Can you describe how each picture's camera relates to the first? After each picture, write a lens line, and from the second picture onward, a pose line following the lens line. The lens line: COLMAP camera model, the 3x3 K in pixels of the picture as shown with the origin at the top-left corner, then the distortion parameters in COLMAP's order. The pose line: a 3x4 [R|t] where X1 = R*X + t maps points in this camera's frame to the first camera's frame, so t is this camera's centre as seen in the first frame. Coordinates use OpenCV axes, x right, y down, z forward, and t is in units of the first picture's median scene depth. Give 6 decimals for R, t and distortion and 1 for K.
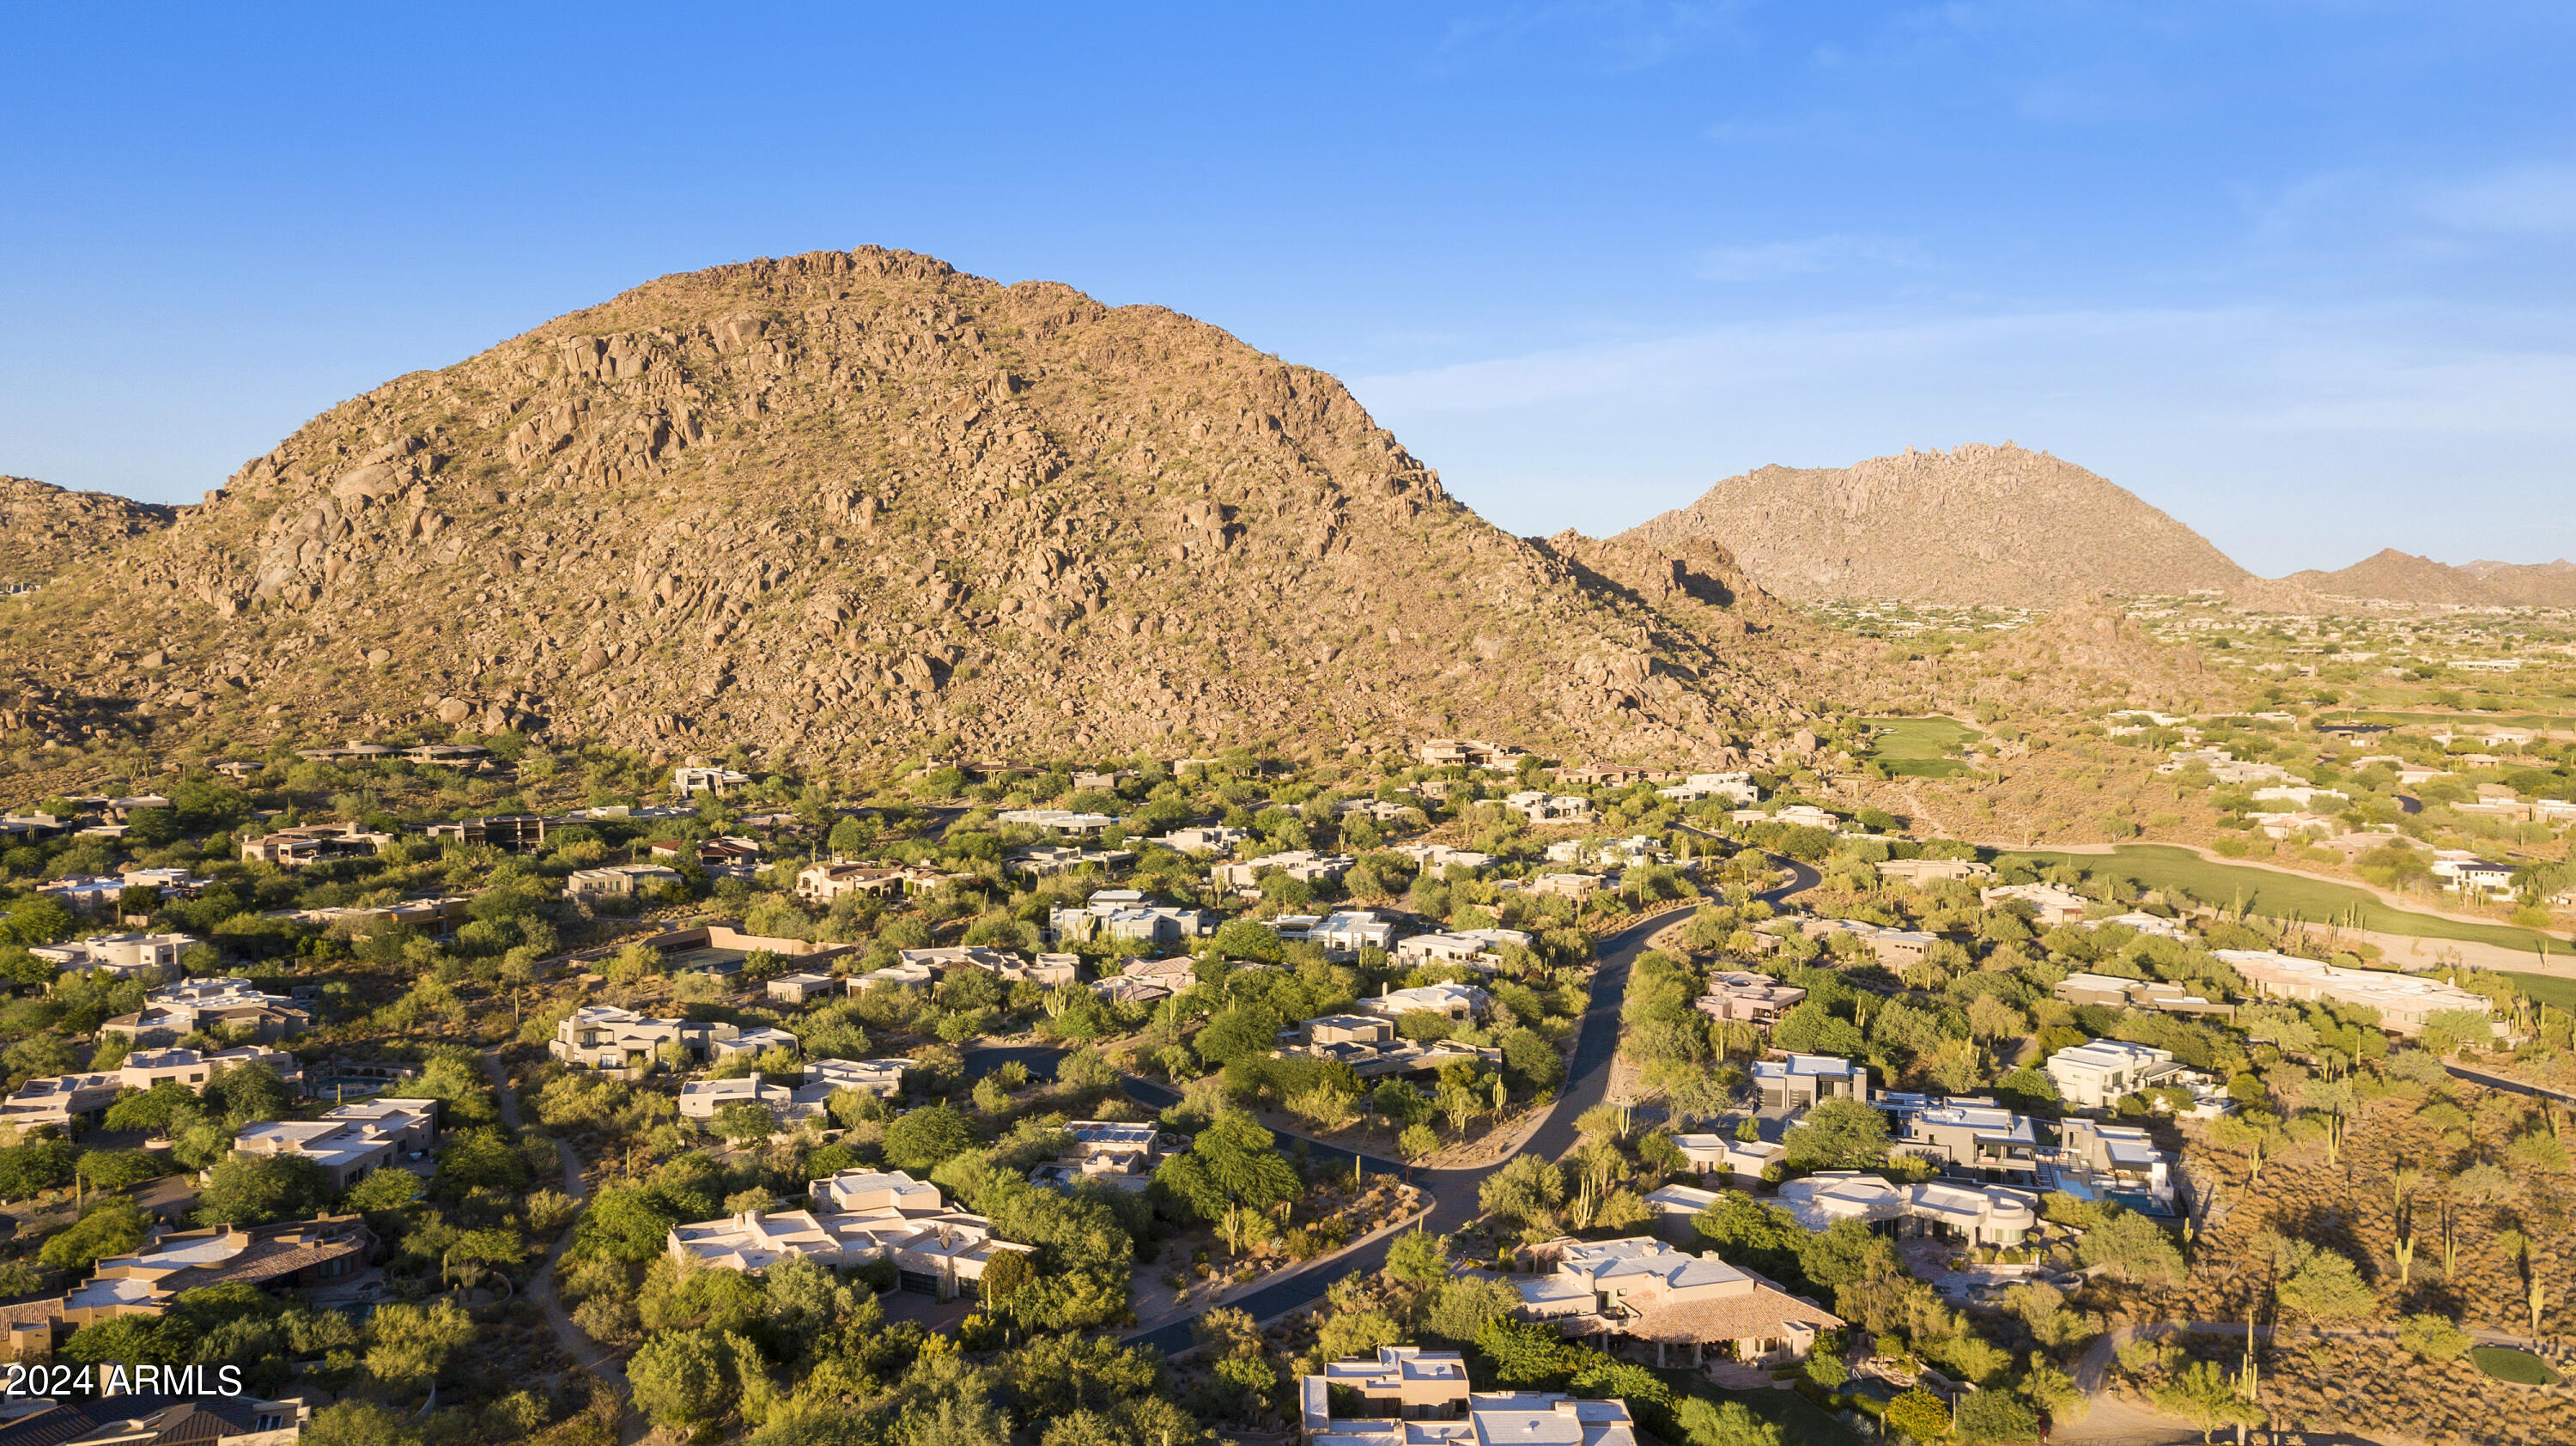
lens RADIAL K [[2043.2, 0, 1279.4], [0, 2043.2, 723.1], [0, 0, 1]] dist [0.007390, 0.031140]
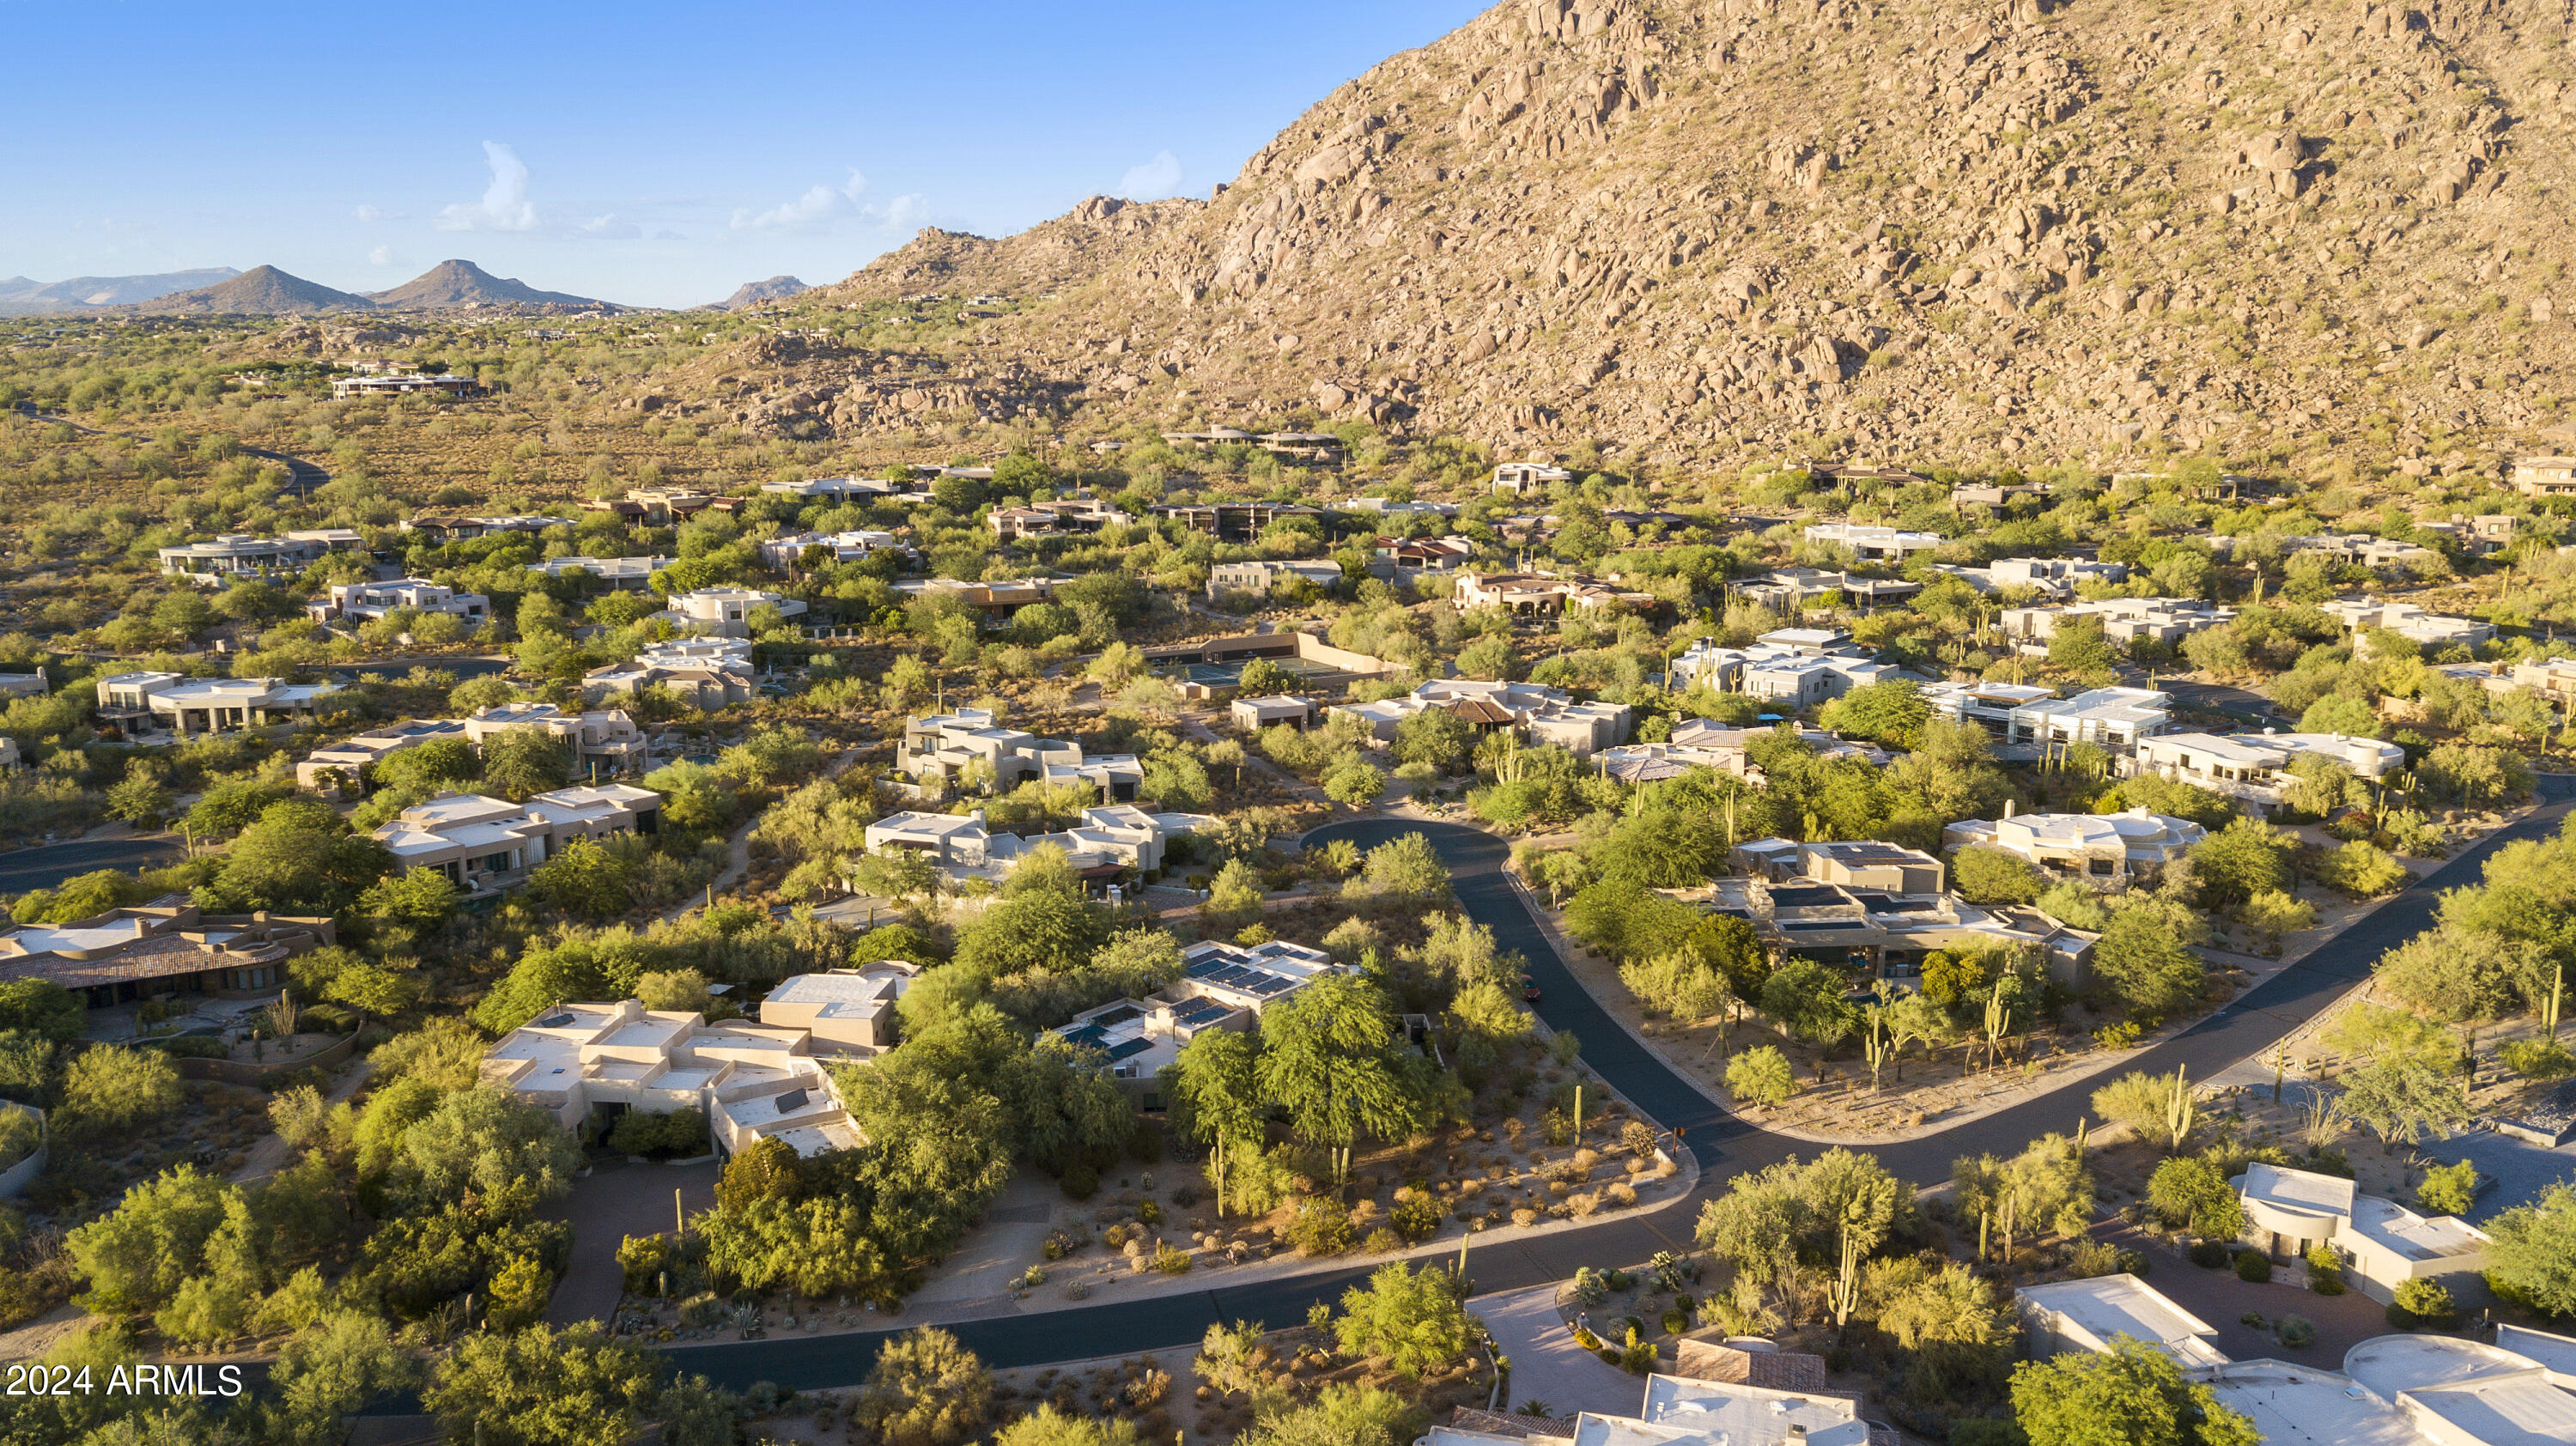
lens RADIAL K [[2043.2, 0, 1280.3], [0, 2043.2, 653.2], [0, 0, 1]] dist [0.007390, 0.031140]
pose [[0.822636, 0.083191, -0.562450, 0.106703], [-0.029222, 0.994117, 0.104298, 0.012226], [0.567817, -0.069363, 0.820227, 0.181763]]
